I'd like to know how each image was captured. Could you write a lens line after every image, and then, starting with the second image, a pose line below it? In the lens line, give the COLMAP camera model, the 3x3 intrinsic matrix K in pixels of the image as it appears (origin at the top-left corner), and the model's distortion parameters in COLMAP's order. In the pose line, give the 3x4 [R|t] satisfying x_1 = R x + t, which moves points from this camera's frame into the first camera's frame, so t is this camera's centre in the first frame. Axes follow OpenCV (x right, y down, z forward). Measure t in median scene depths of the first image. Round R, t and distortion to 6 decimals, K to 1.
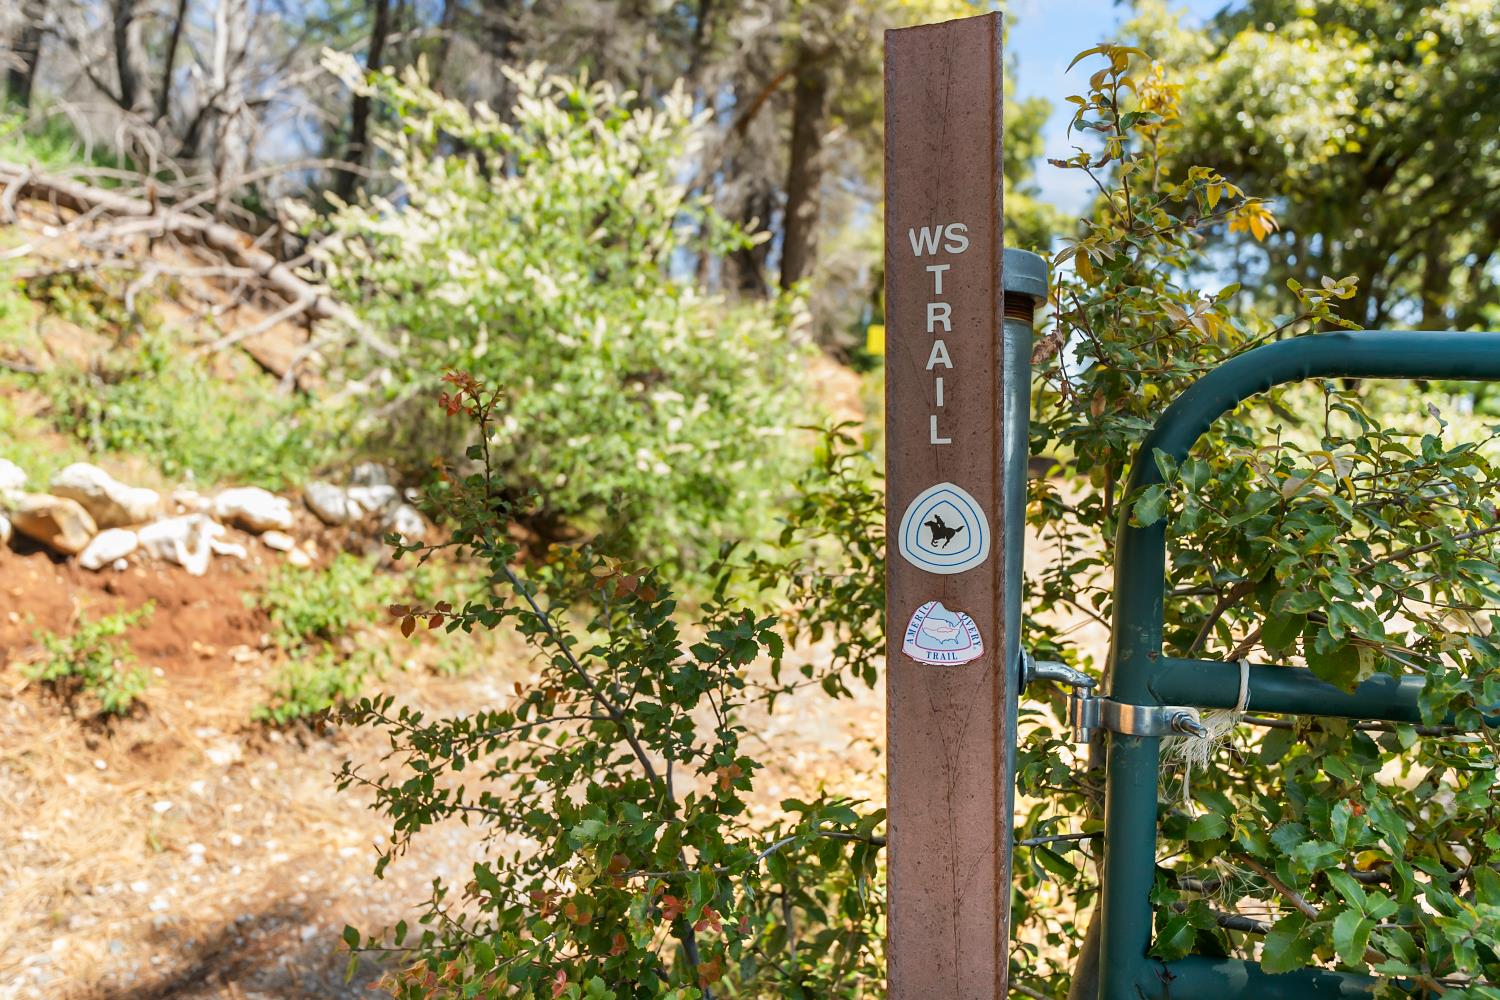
lens RADIAL K [[906.1, 0, 752.2], [0, 906.1, 500.0], [0, 0, 1]] dist [-0.003367, 0.000588]
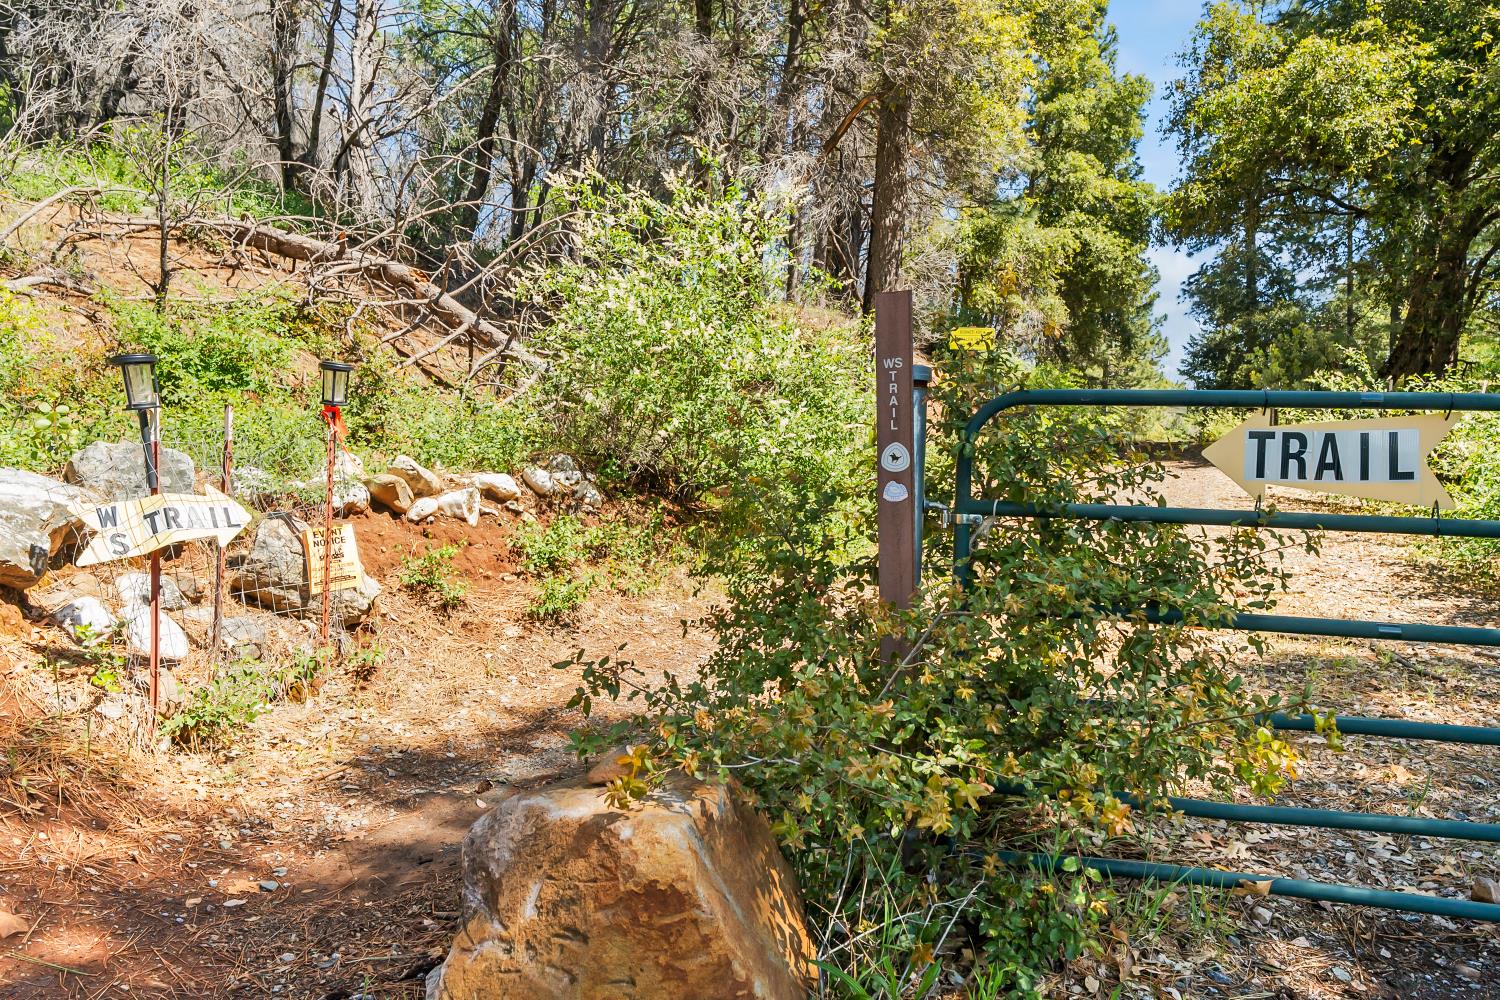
lens RADIAL K [[946.4, 0, 752.3], [0, 946.4, 505.1], [0, 0, 1]] dist [0.061767, -0.000614]
pose [[0.995033, -0.010930, -0.098947, 0.008622], [0.011756, 0.999901, 0.007766, 0.031902], [0.098852, -0.008890, 0.995062, -0.438766]]
